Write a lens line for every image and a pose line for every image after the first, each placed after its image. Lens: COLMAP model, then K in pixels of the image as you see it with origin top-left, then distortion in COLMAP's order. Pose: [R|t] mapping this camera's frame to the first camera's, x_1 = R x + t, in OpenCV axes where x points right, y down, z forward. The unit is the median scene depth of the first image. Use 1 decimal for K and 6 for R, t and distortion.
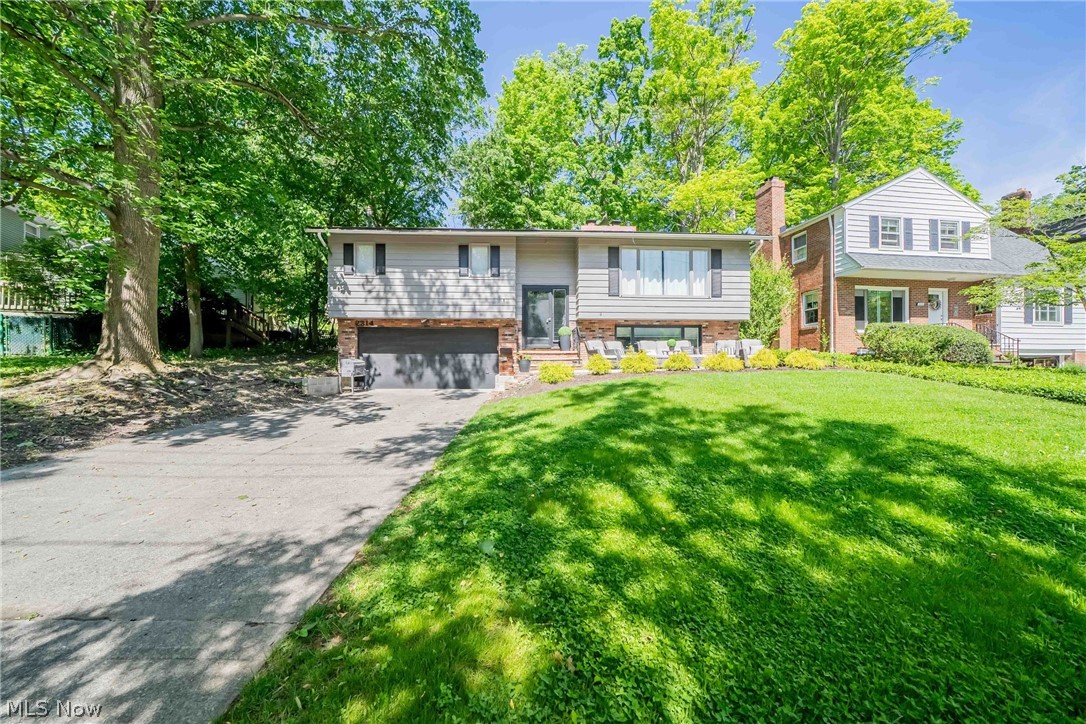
lens RADIAL K [[376.8, 0, 544.6], [0, 376.8, 370.3], [0, 0, 1]] dist [-0.024518, 0.002143]
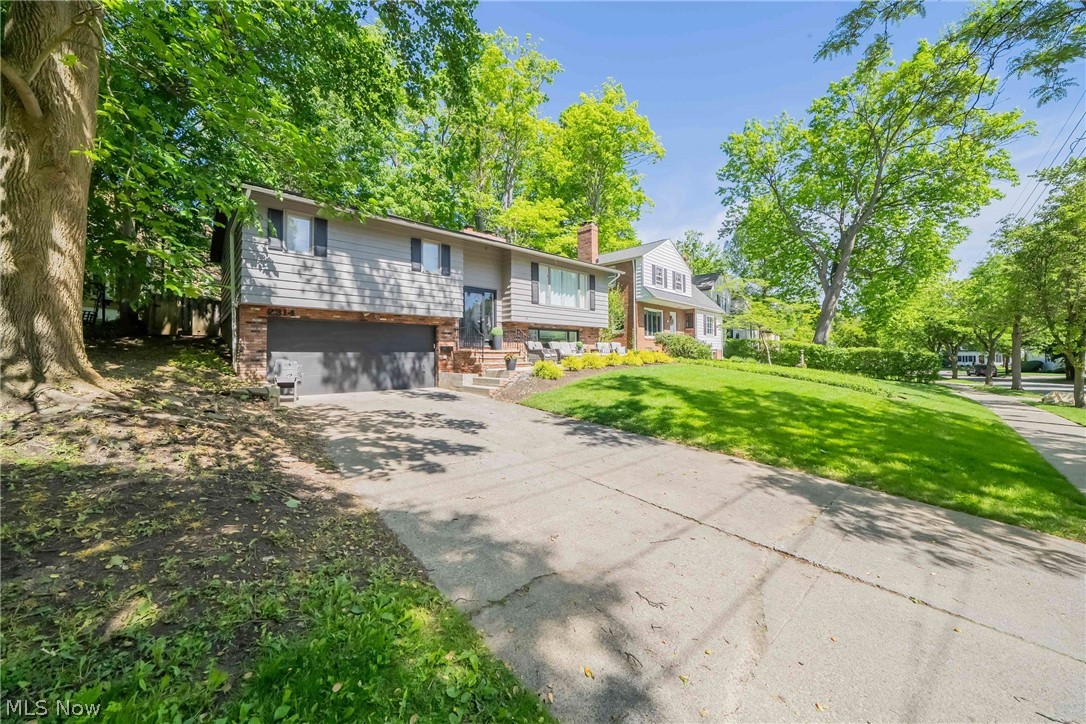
lens RADIAL K [[376.8, 0, 546.0], [0, 376.8, 350.5], [0, 0, 1]] dist [-0.024518, 0.002143]
pose [[0.771043, 0.001672, 0.636781, -0.544370], [0.014901, 0.999675, -0.020668, -0.024448], [-0.636609, 0.025425, 0.770767, 0.059651]]
